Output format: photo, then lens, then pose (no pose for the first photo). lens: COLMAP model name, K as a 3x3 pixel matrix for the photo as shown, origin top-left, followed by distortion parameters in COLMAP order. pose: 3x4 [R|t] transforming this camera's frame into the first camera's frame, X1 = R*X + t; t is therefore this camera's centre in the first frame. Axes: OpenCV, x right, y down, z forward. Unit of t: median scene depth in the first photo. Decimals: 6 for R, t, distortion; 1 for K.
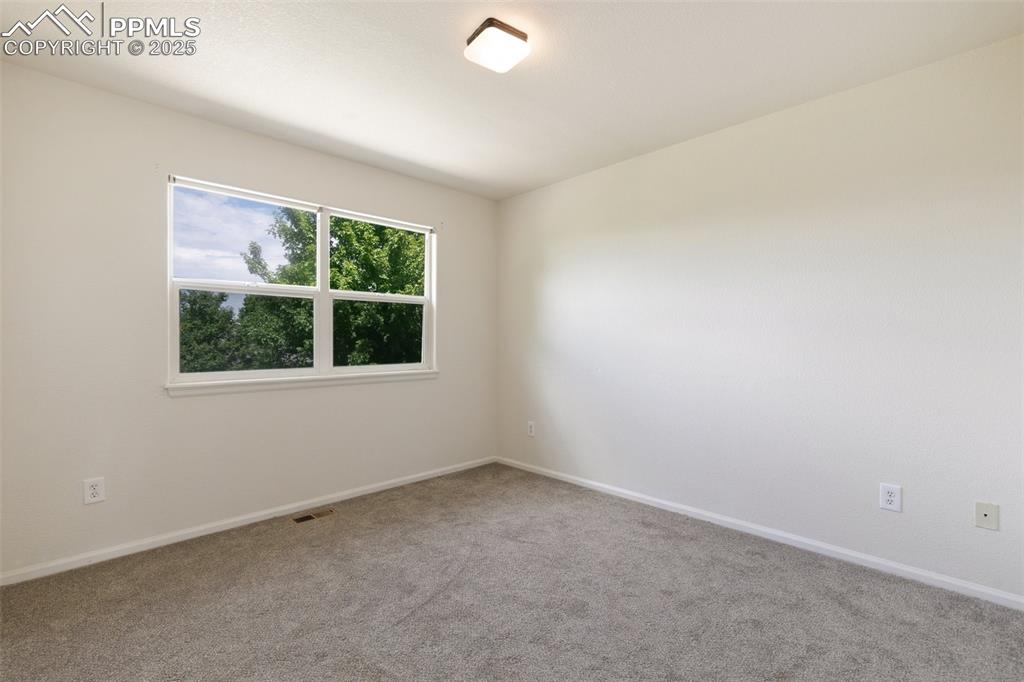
lens RADIAL K [[461.5, 0, 516.6], [0, 461.5, 336.6], [0, 0, 1]] dist [0.000456, -0.000344]
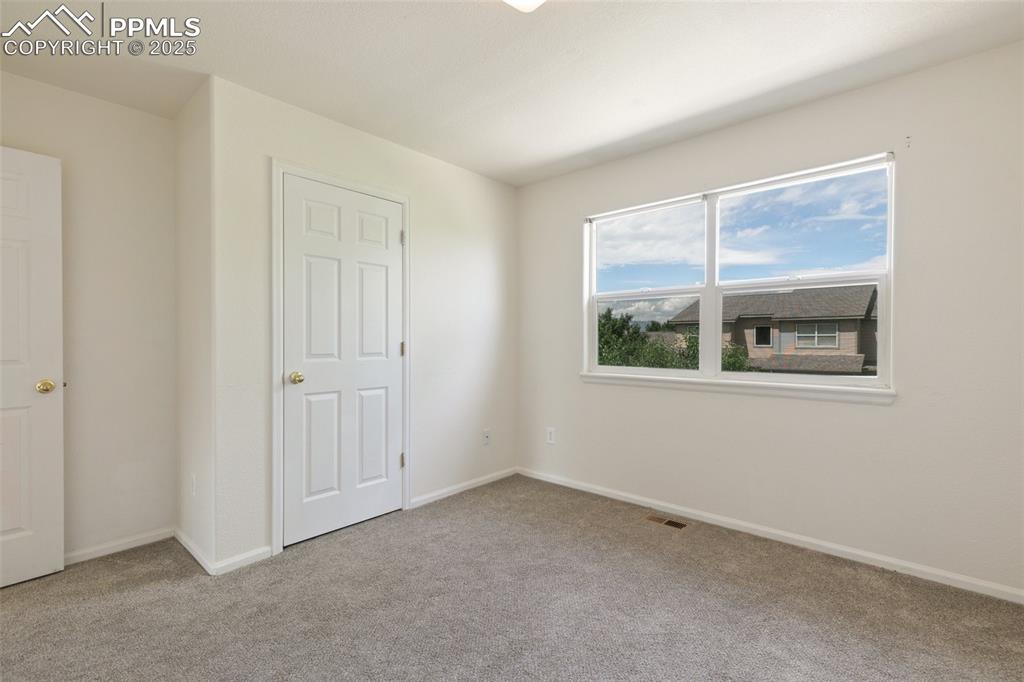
lens RADIAL K [[461.5, 0, 516.6], [0, 461.5, 336.6], [0, 0, 1]] dist [0.000456, -0.000344]
pose [[0.058249, -0.007622, -0.998273, 0.486867], [0.006591, 0.999952, -0.007250, 0.004852], [0.998280, -0.006157, 0.058297, 0.601055]]
